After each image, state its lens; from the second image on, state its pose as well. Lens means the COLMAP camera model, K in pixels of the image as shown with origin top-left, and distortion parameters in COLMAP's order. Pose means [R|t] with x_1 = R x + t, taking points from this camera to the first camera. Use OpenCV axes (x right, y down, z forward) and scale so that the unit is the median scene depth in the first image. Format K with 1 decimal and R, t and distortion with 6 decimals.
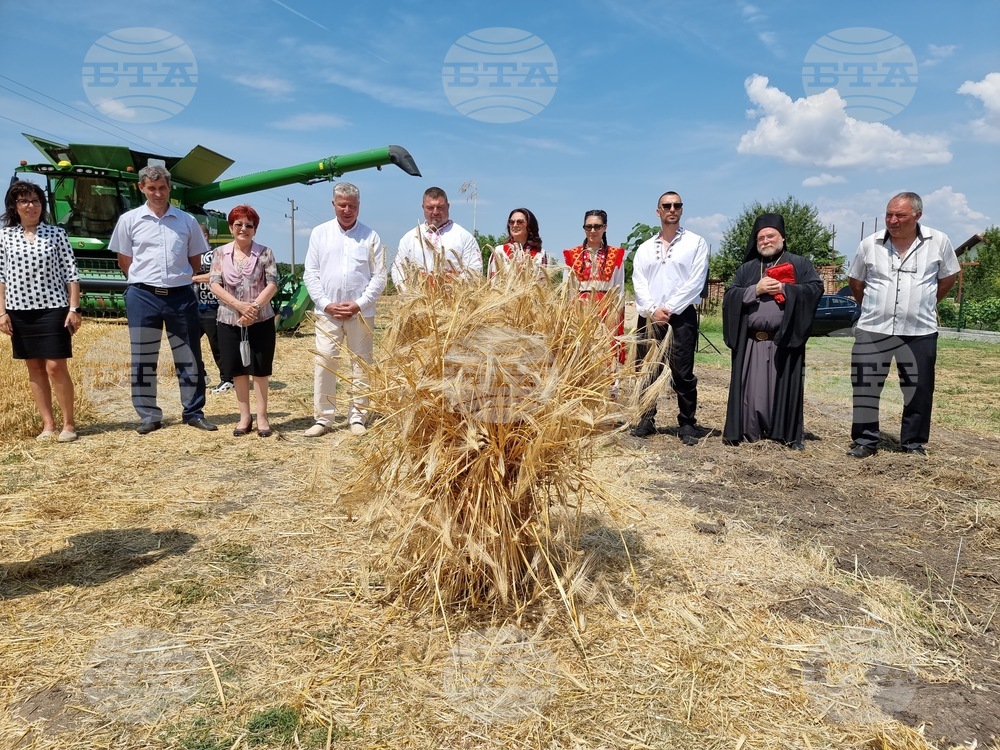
lens RADIAL K [[701.9, 0, 514.9], [0, 701.9, 376.2], [0, 0, 1]] dist [0.097098, -0.079892]
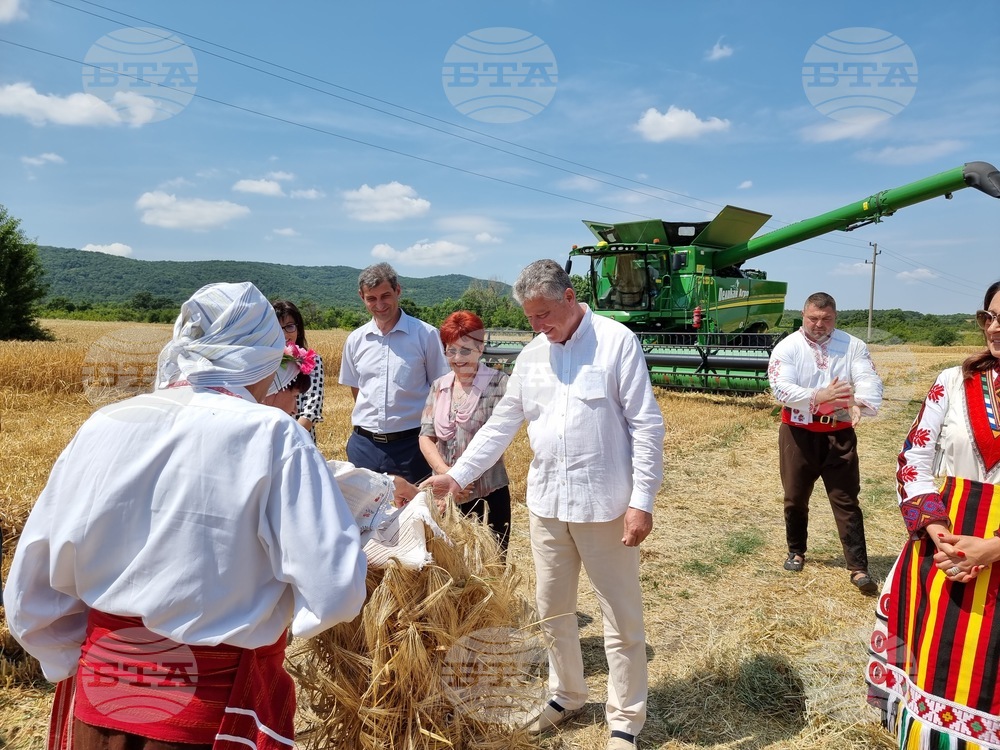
lens RADIAL K [[701.9, 0, 514.9], [0, 701.9, 376.2], [0, 0, 1]] dist [0.097098, -0.079892]
pose [[0.705804, 0.025472, -0.707949, 0.027877], [-0.072289, 0.996726, -0.036208, -0.046682], [0.704709, 0.076733, 0.705335, 0.168008]]
